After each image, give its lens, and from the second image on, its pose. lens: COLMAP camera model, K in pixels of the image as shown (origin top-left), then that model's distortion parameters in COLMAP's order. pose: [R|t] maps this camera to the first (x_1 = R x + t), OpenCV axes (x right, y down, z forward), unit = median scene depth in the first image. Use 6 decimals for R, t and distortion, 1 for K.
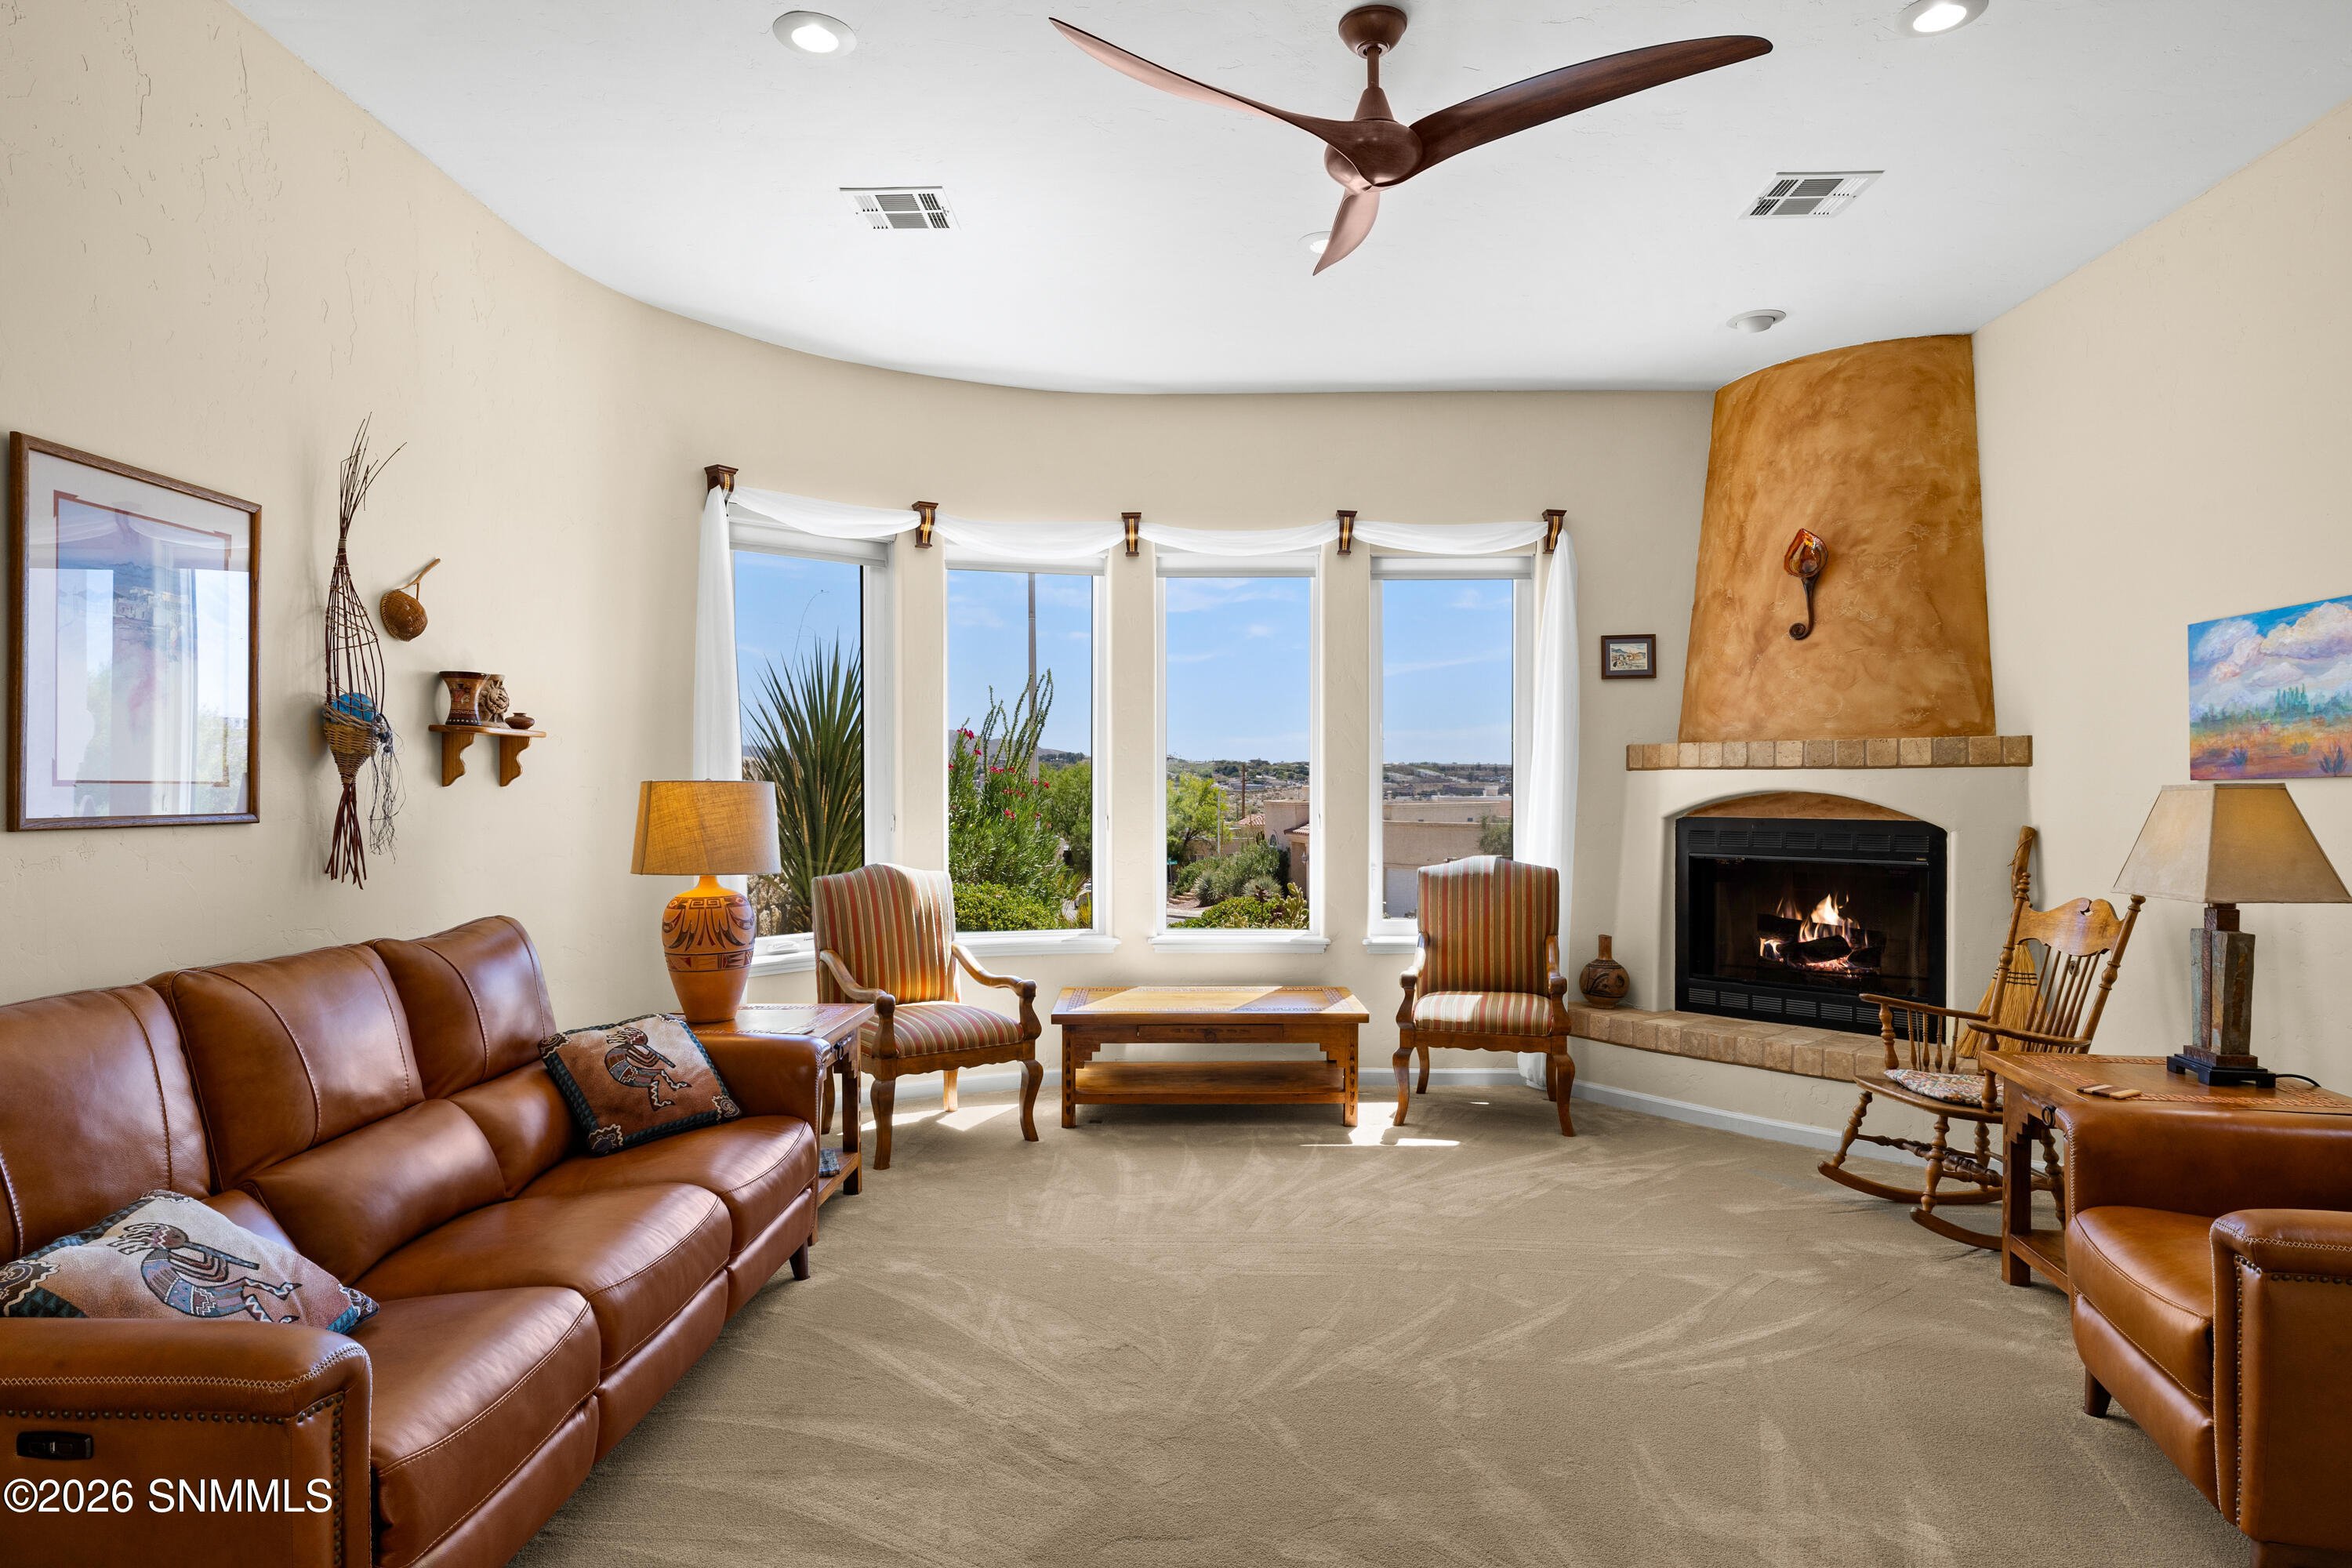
lens RADIAL K [[1349.9, 0, 1220.5], [0, 1349.9, 785.0], [0, 0, 1]] dist [0.004205, 0.001036]
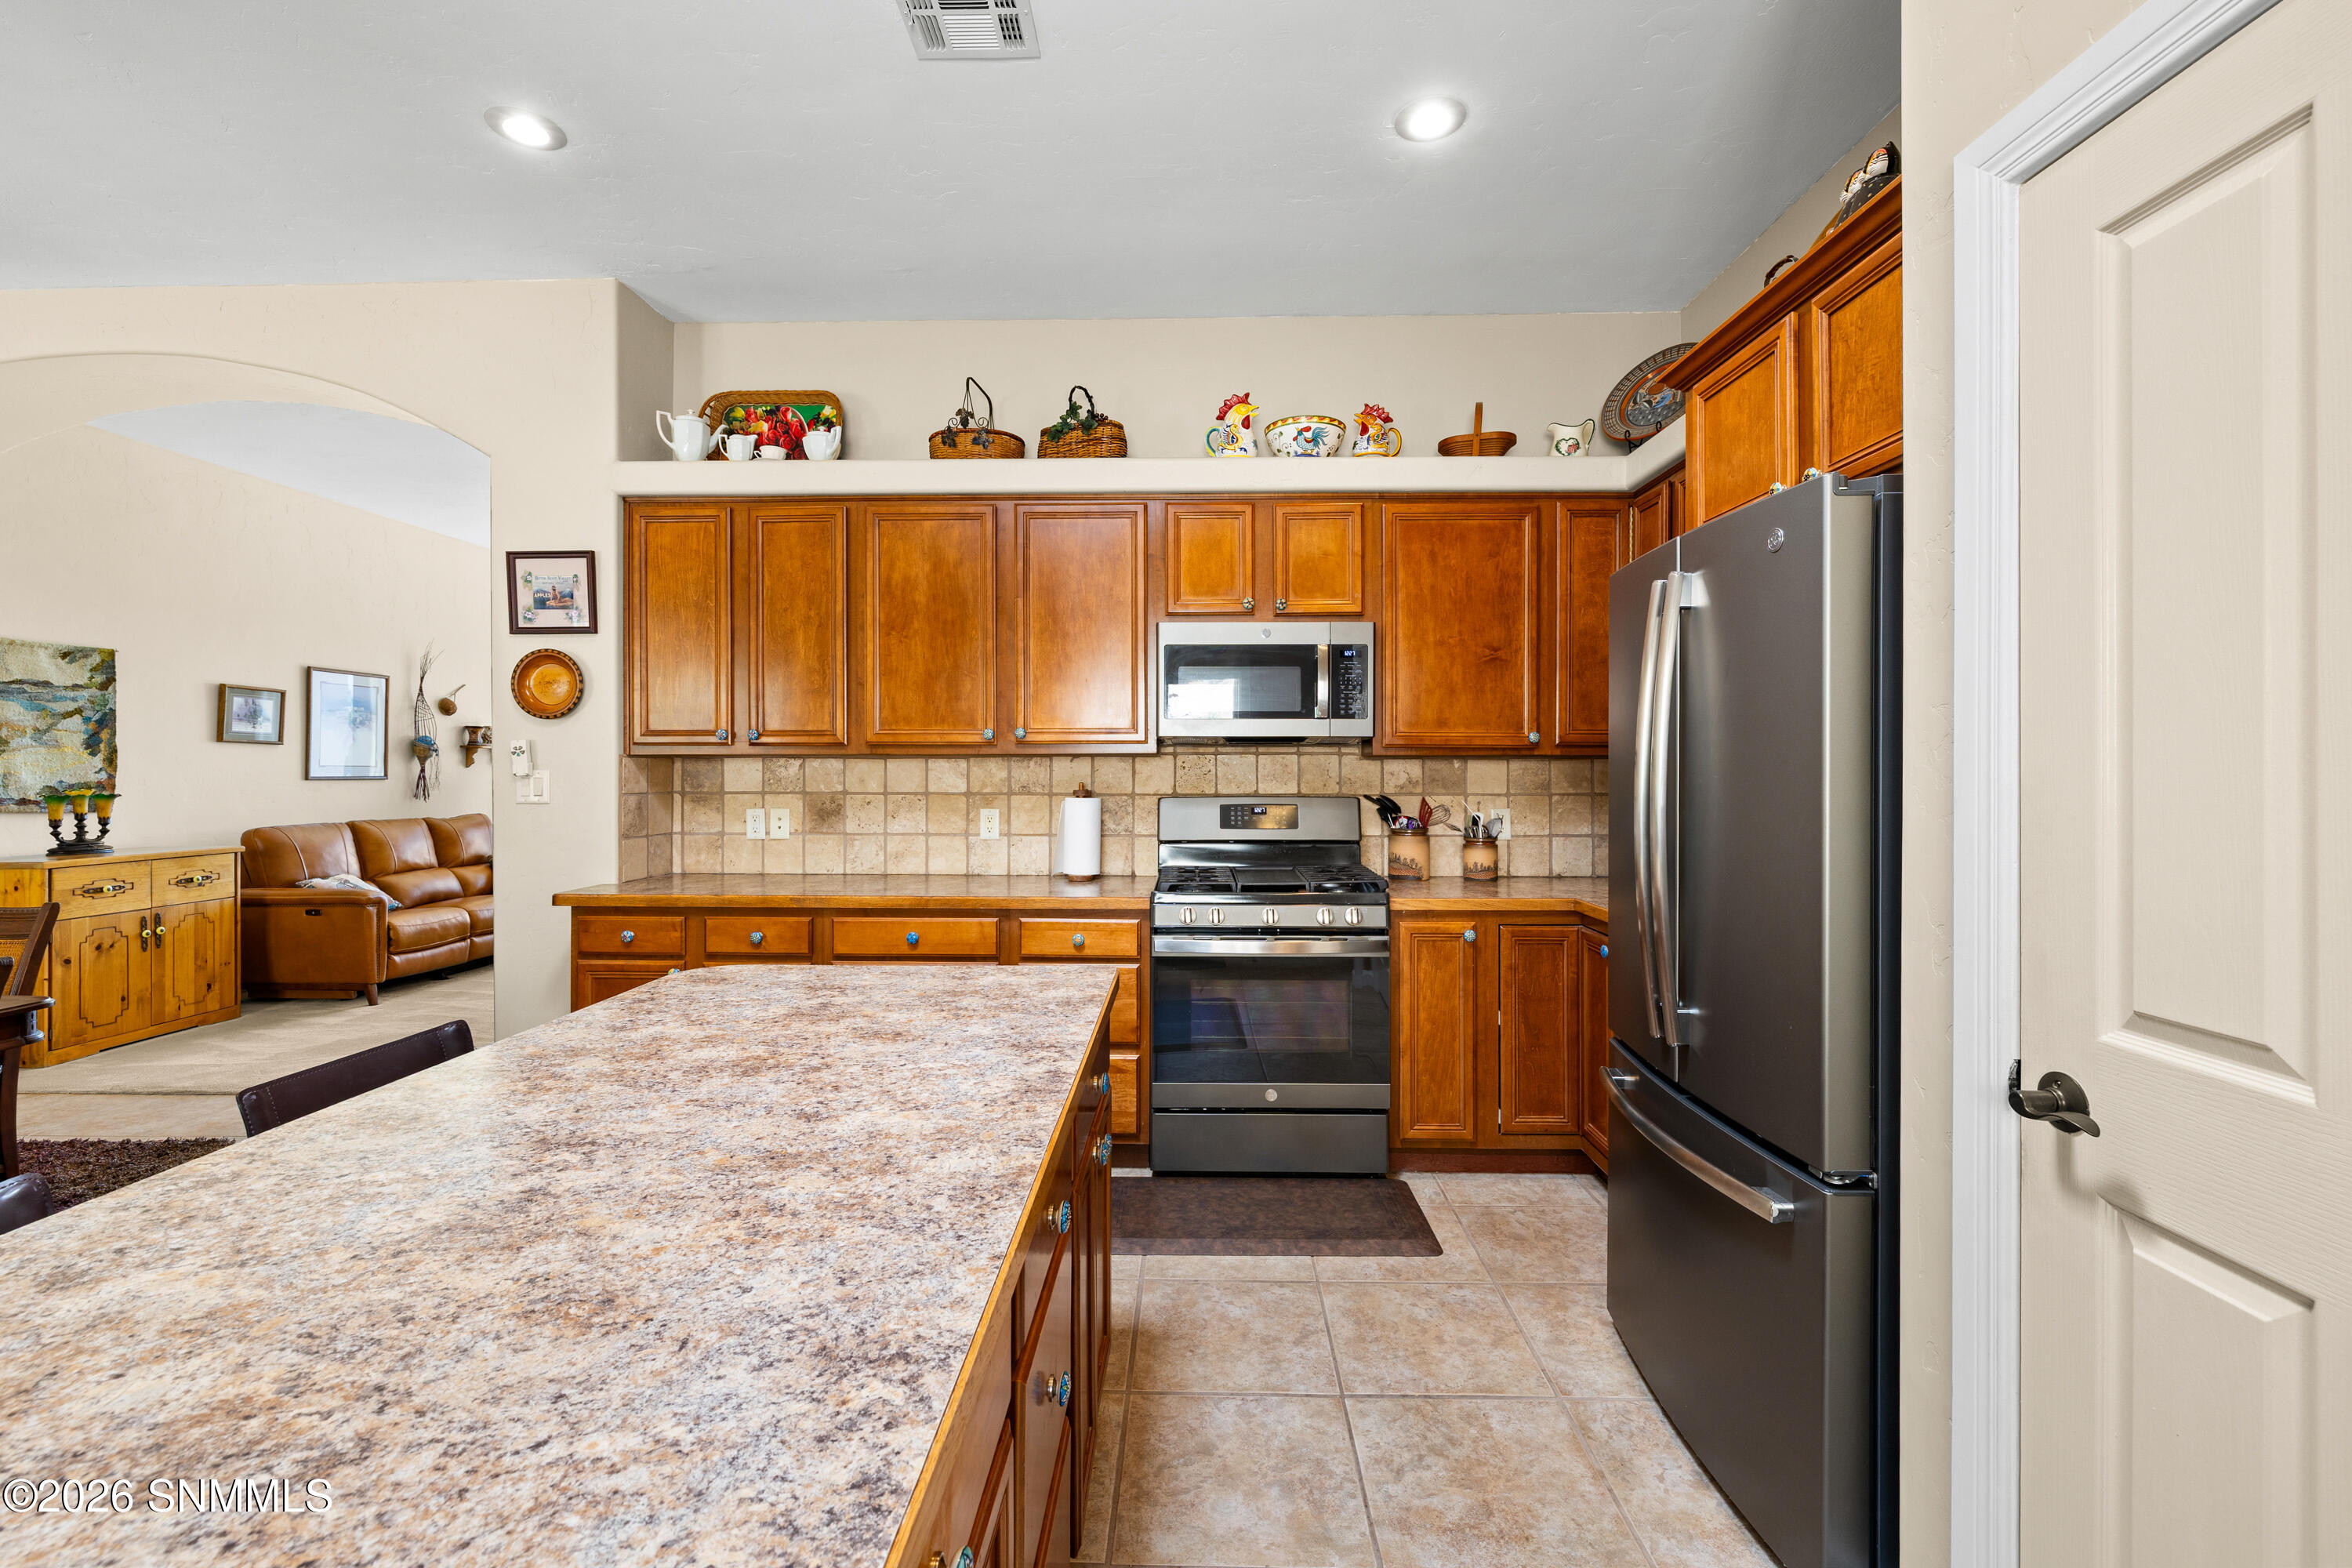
lens RADIAL K [[995.6, 0, 1183.2], [0, 995.6, 768.7], [0, 0, 1]] dist [-0.002826, 0.000914]
pose [[0.999763, 0.004767, -0.021235, 1.094150], [-0.004685, 0.999981, 0.003910, -0.013604], [0.021253, -0.003810, 0.999767, -1.168415]]
